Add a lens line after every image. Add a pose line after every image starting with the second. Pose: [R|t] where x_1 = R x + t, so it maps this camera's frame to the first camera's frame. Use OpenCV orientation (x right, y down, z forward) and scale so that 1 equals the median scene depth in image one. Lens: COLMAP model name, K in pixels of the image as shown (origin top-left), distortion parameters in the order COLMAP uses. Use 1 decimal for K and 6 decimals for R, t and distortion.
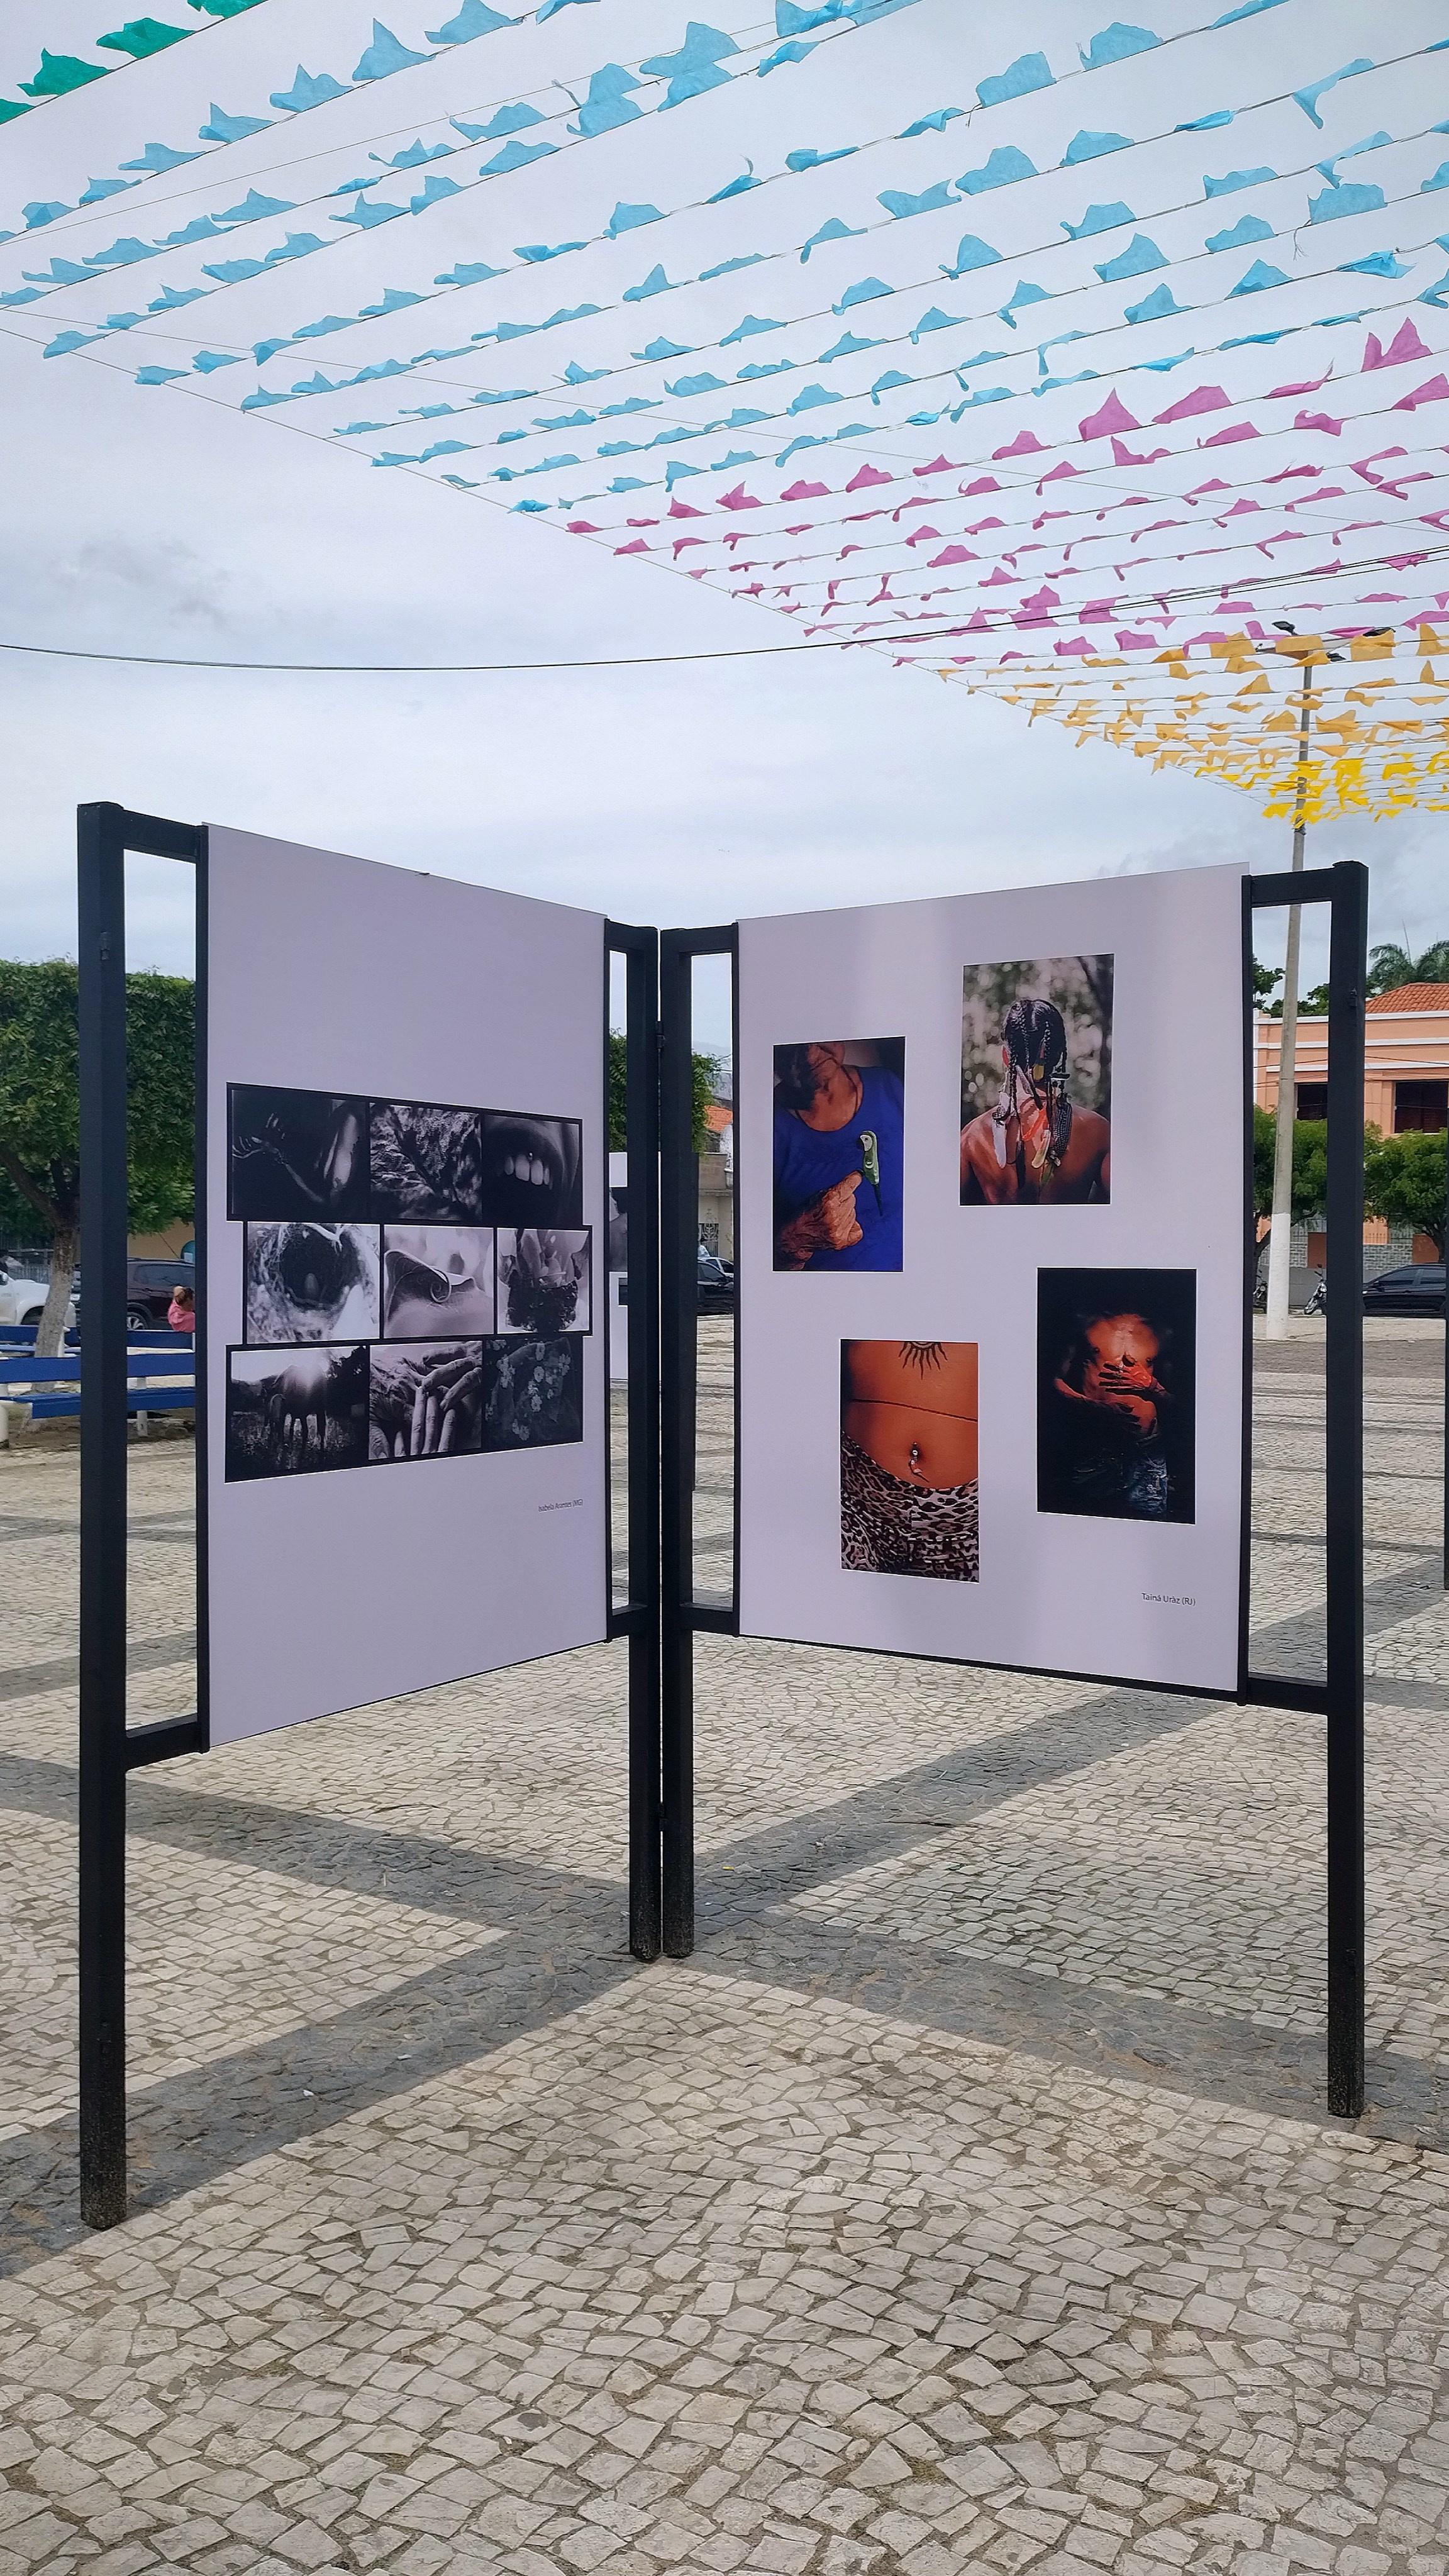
lens RADIAL K [[2063.7, 0, 743.3], [0, 2063.7, 1265.7], [0, 0, 1]] dist [0.049228, -0.058419]
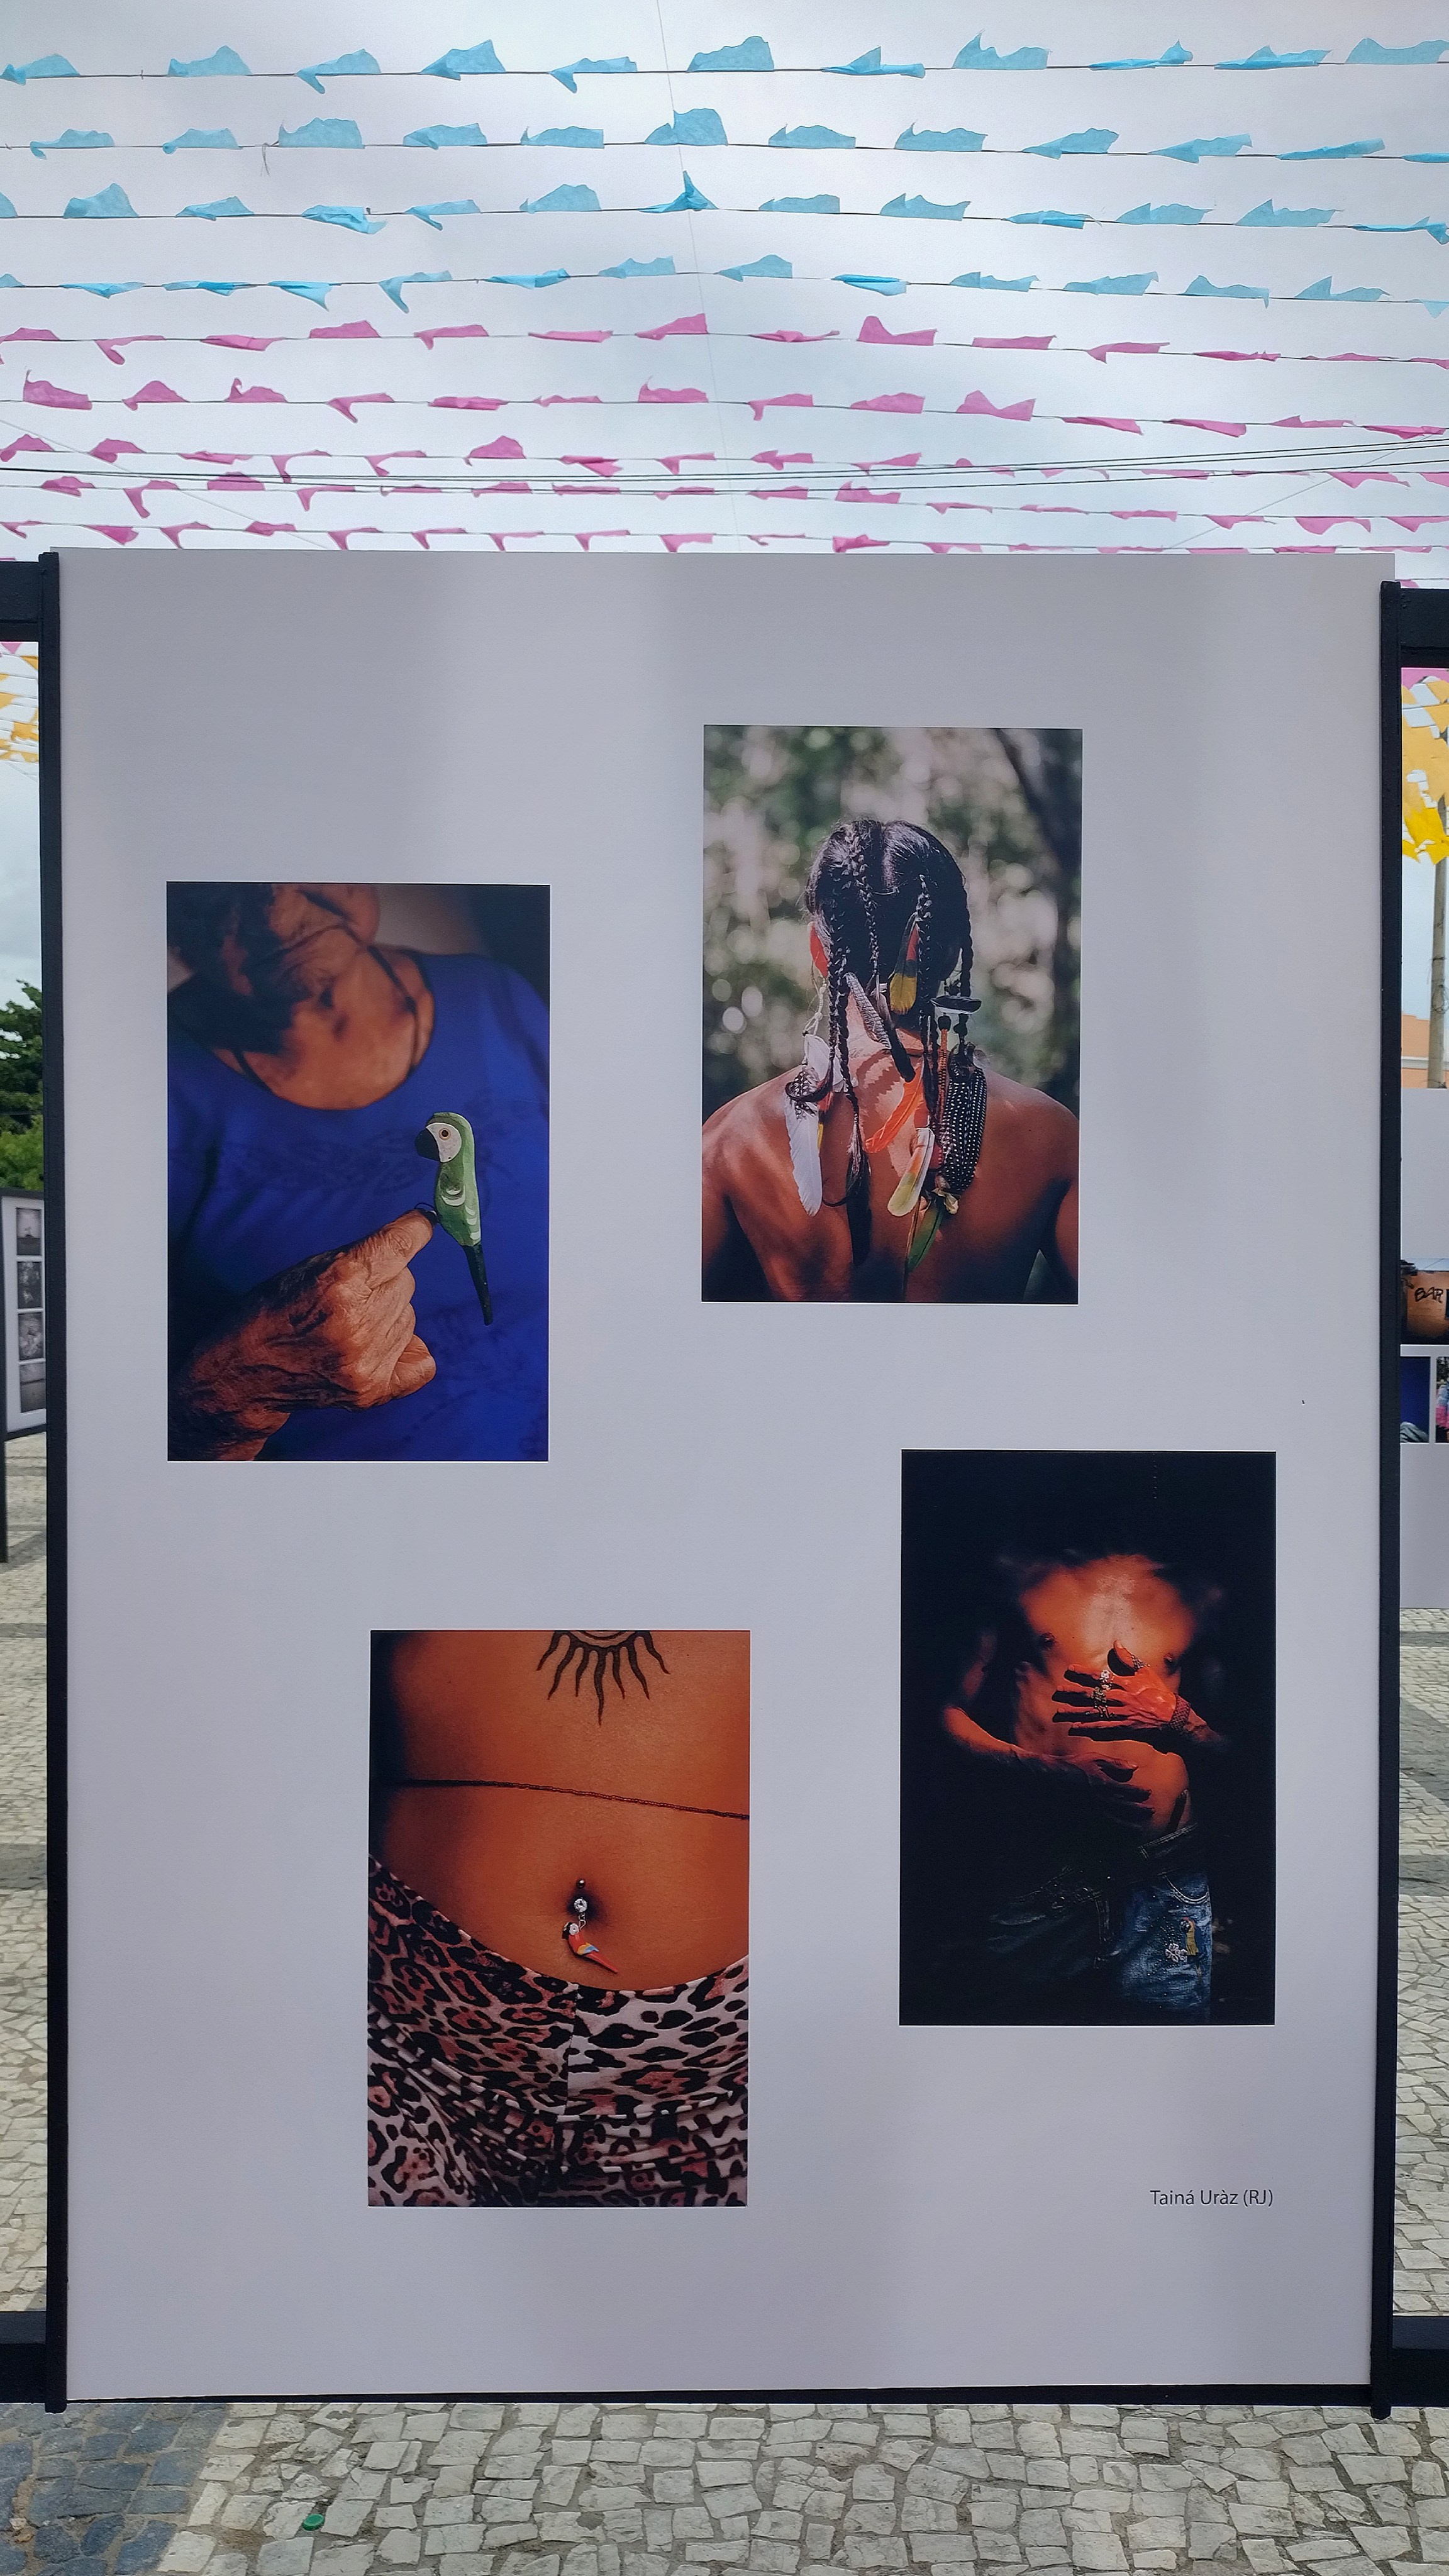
lens RADIAL K [[1909.0, 0, 728.2], [0, 1909.0, 1289.2], [0, 0, 1]] dist [0.040607, -0.024465]
pose [[0.837637, -0.001453, 0.546226, -0.100434], [-0.000611, 0.999993, 0.003598, -0.033074], [-0.546227, -0.003348, 0.837630, 0.674751]]
